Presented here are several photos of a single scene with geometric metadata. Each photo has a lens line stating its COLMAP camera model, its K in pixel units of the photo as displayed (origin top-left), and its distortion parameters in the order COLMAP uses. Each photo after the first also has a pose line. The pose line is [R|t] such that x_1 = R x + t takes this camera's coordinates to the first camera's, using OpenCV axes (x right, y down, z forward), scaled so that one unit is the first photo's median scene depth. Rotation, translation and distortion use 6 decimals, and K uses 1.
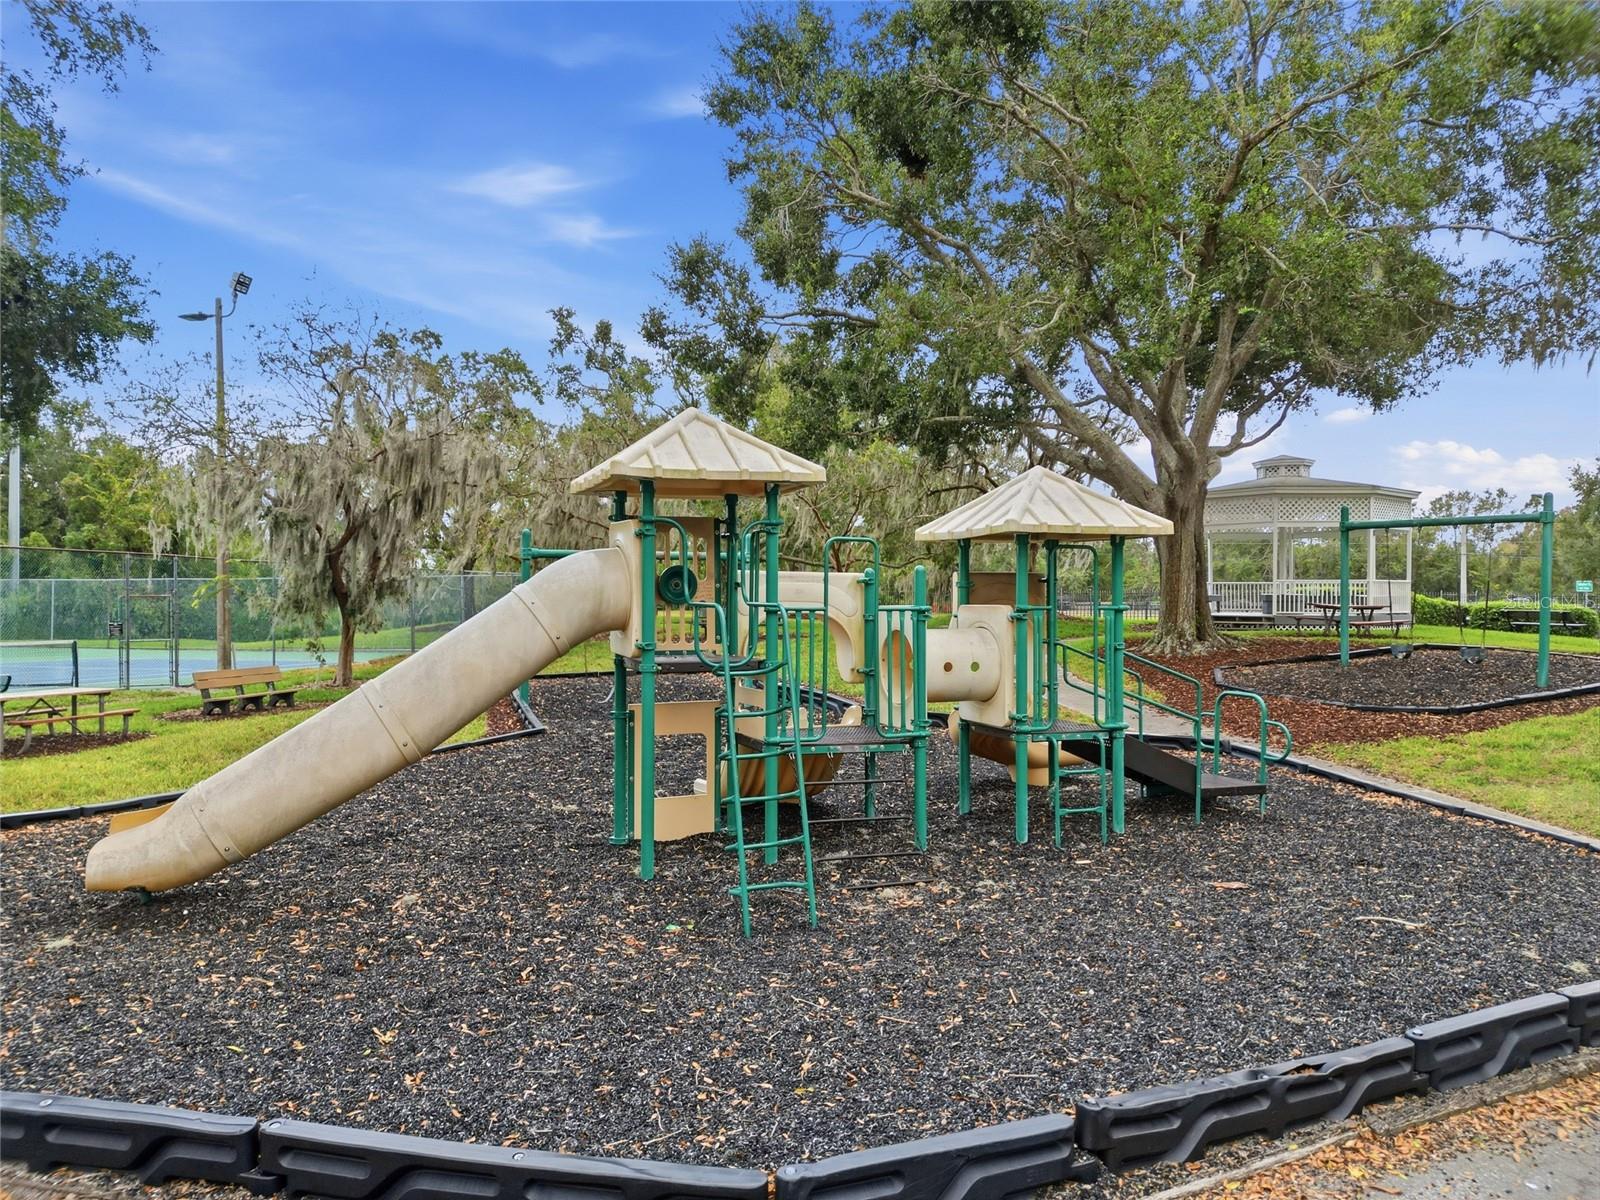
lens RADIAL K [[1123.2, 0, 803.6], [0, 1123.2, 582.9], [0, 0, 1]] dist [0.084193, -0.099072]
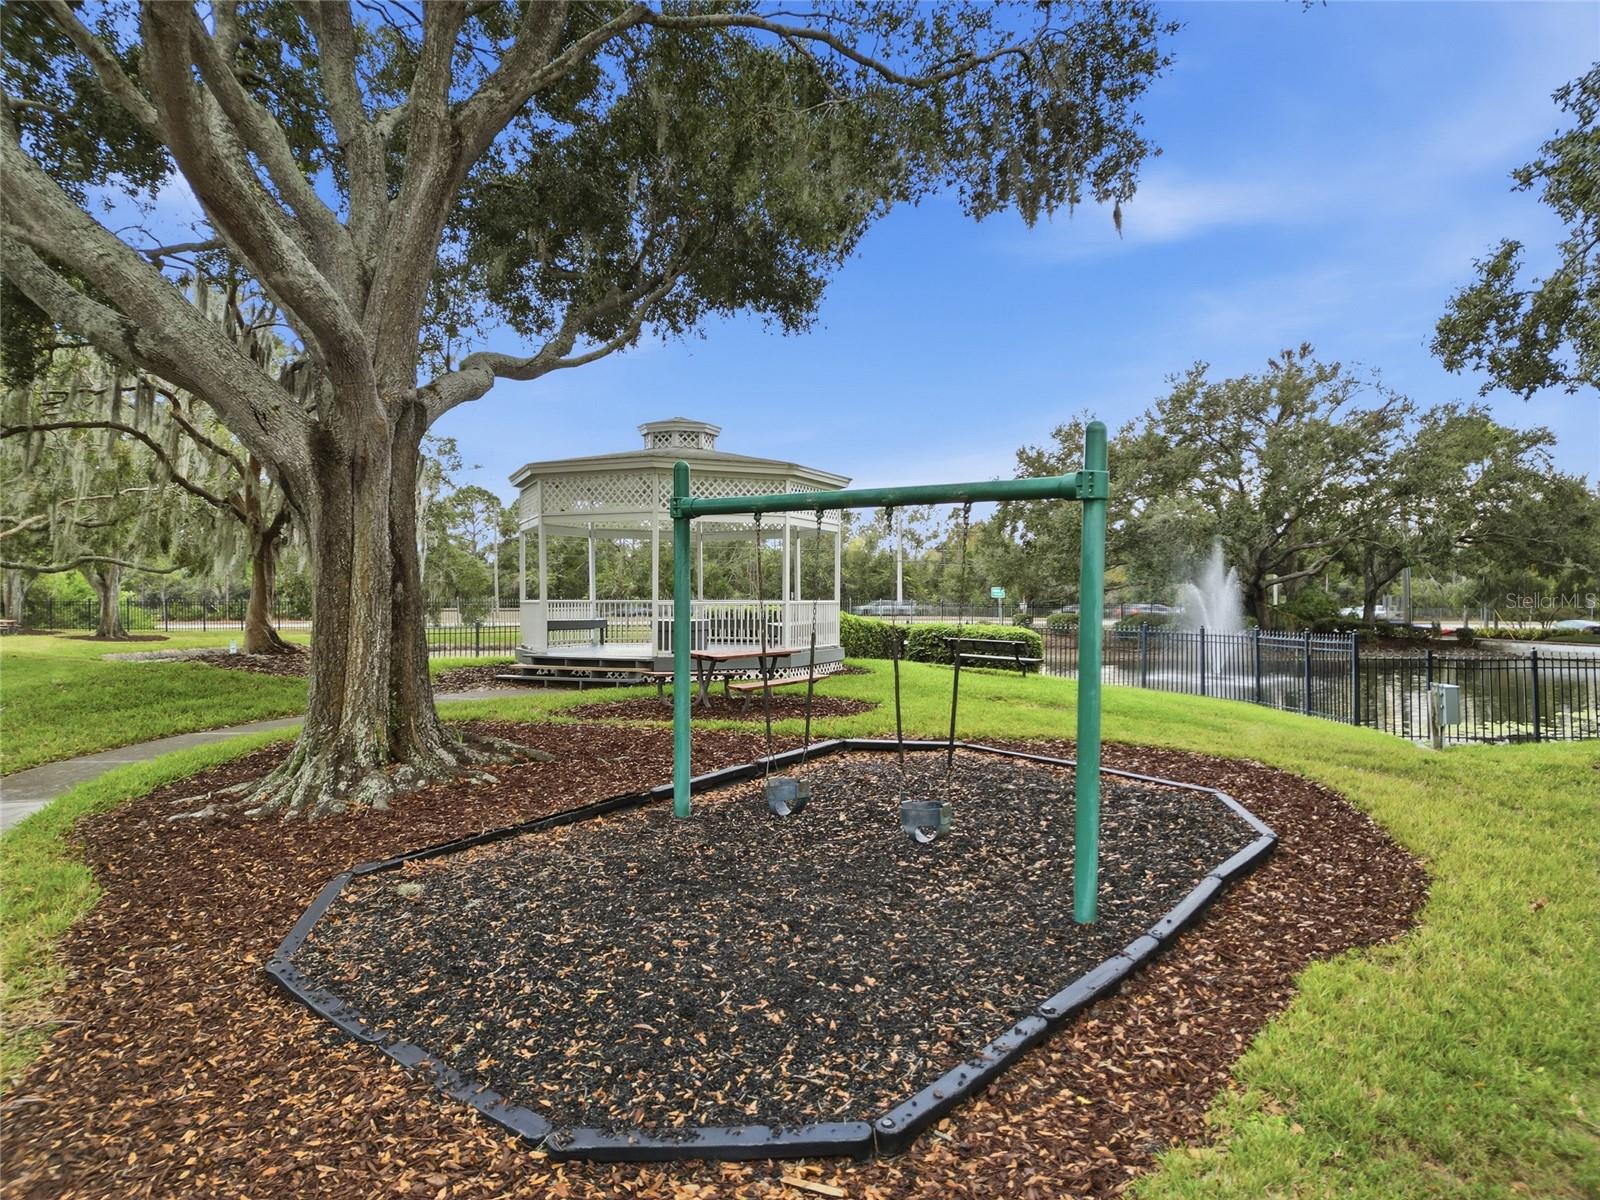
lens RADIAL K [[1123.2, 0, 803.6], [0, 1123.2, 582.9], [0, 0, 1]] dist [0.084193, -0.099072]
pose [[0.905055, 0.003837, 0.425277, 0.212753], [-0.003624, 0.999993, -0.001308, -0.012736], [-0.425279, -0.000357, 0.905062, 0.372509]]
